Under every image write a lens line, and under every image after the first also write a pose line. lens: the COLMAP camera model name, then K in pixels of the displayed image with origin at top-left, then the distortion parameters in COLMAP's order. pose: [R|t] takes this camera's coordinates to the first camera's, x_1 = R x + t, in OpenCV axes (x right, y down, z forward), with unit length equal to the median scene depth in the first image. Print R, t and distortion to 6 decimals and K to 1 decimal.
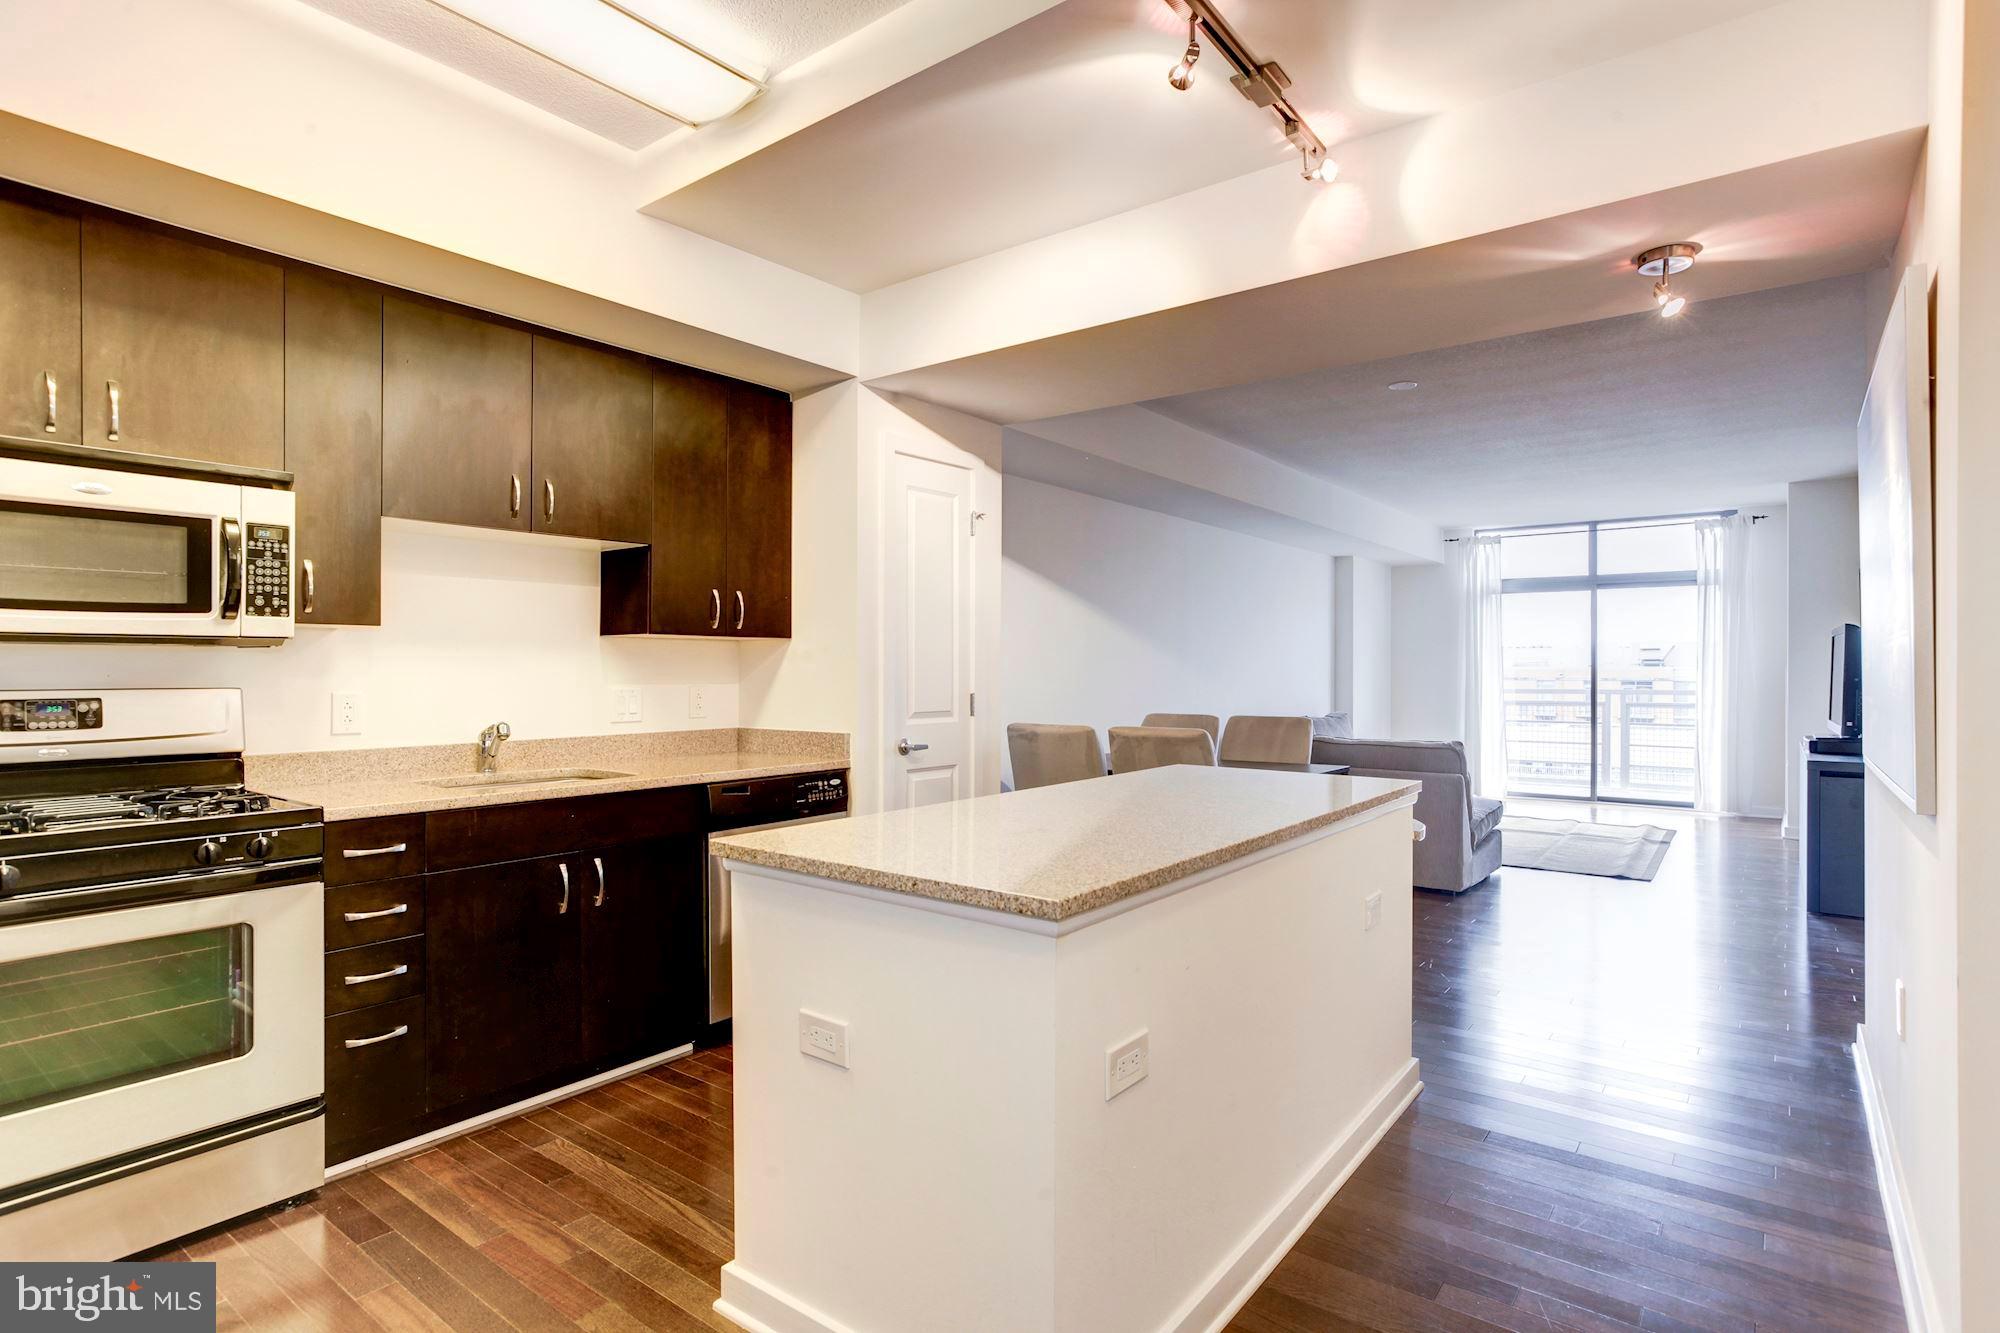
lens RADIAL K [[1022.6, 0, 960.8], [0, 1022.6, 668.2], [0, 0, 1]] dist [-0.043995, 0.038551]
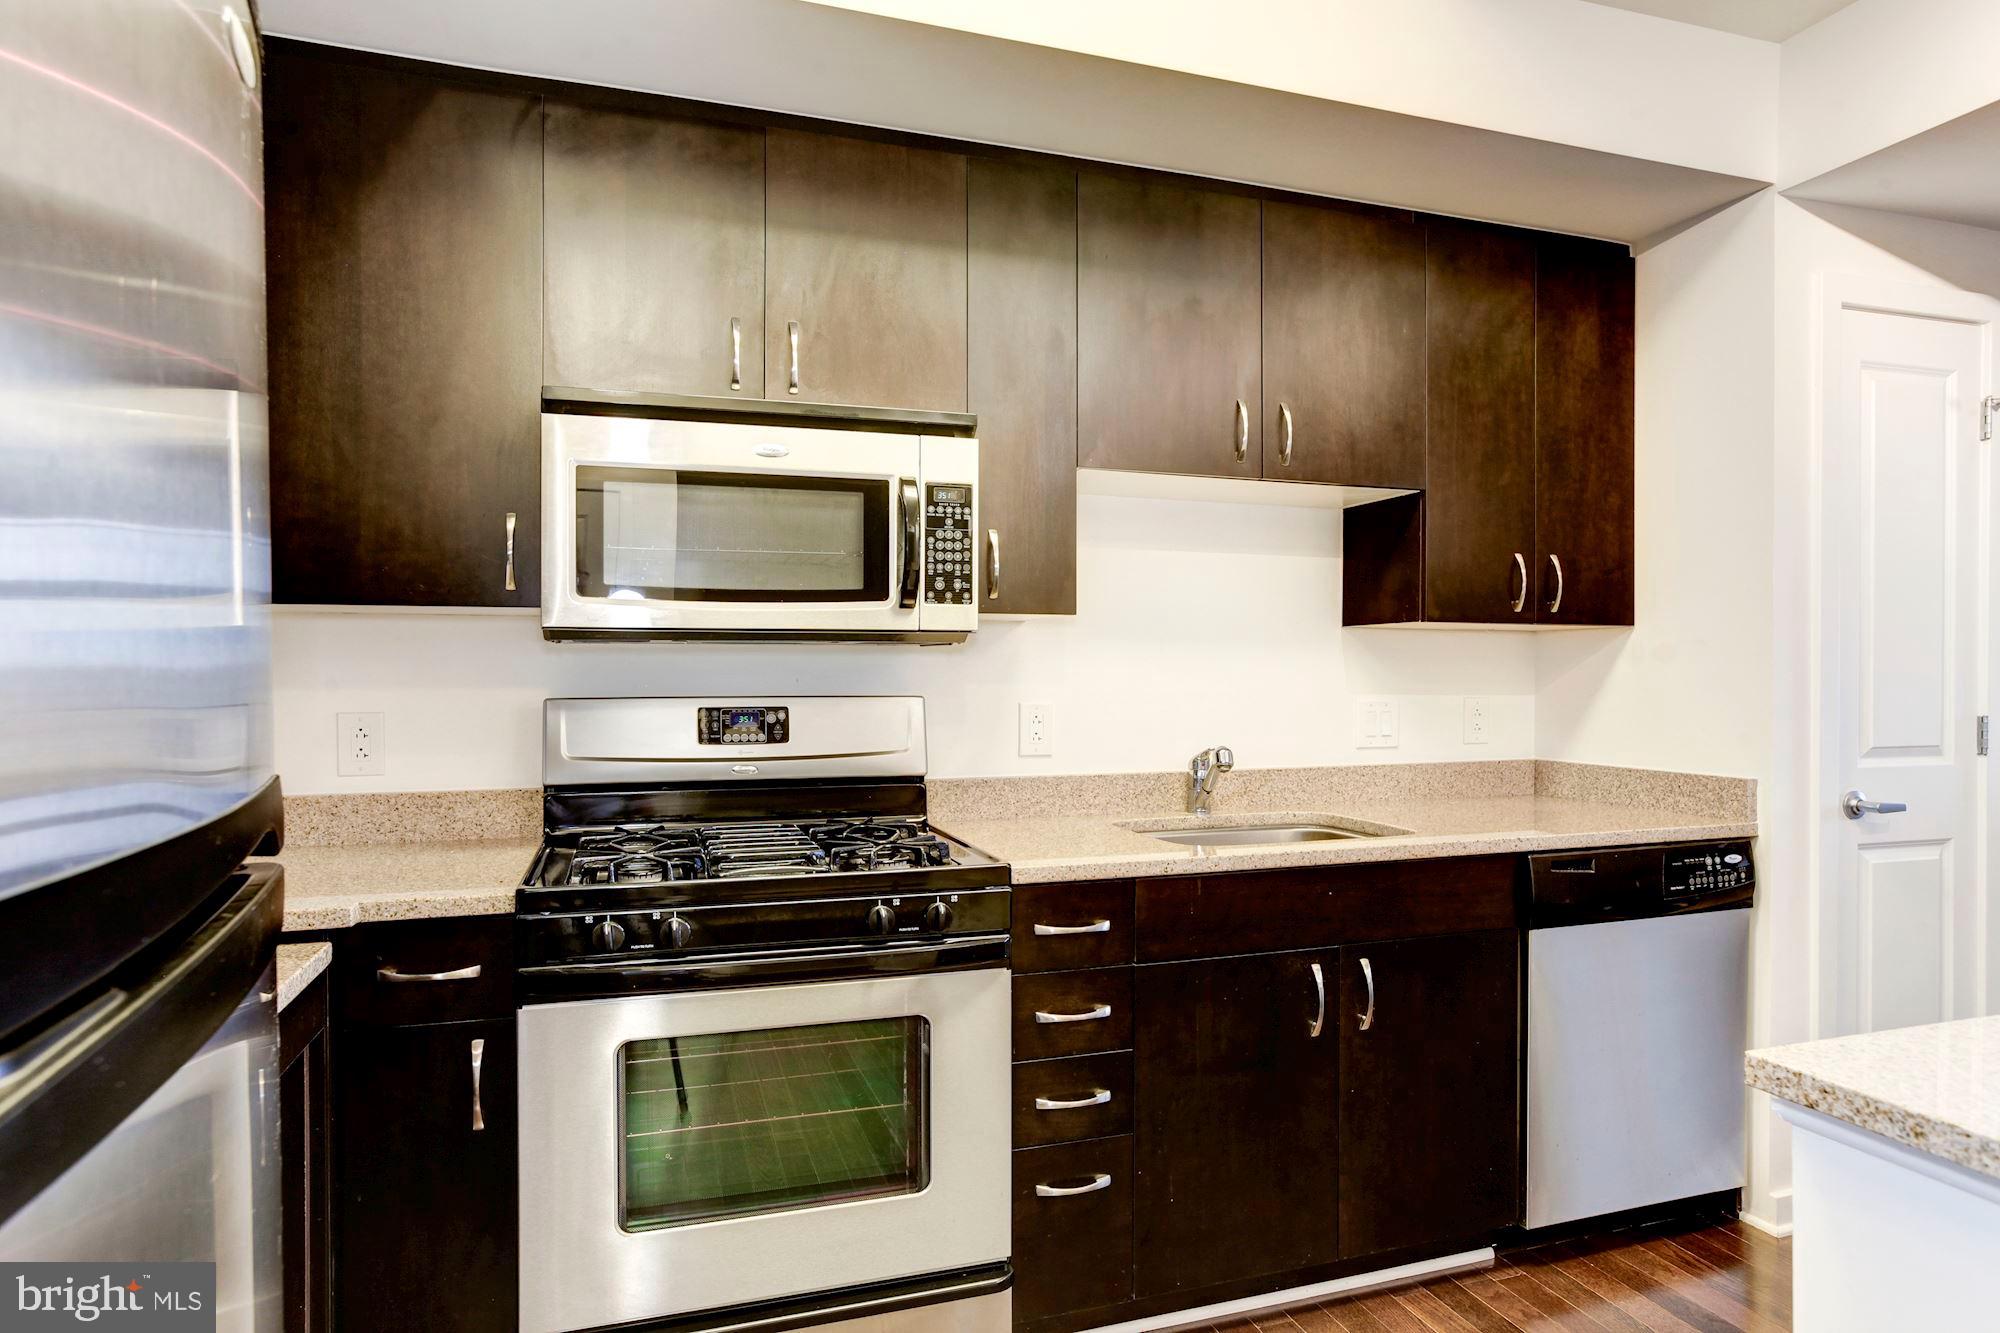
lens RADIAL K [[1123.1, 0, 970.1], [0, 1123.1, 671.4], [0, 0, 1]] dist [0.000175, 0.000048]
pose [[0.827582, -0.000131, -0.561345, -0.181319], [-0.000118, 1.000000, -0.000407, 0.000003], [0.561345, 0.000403, 0.827582, 0.283442]]
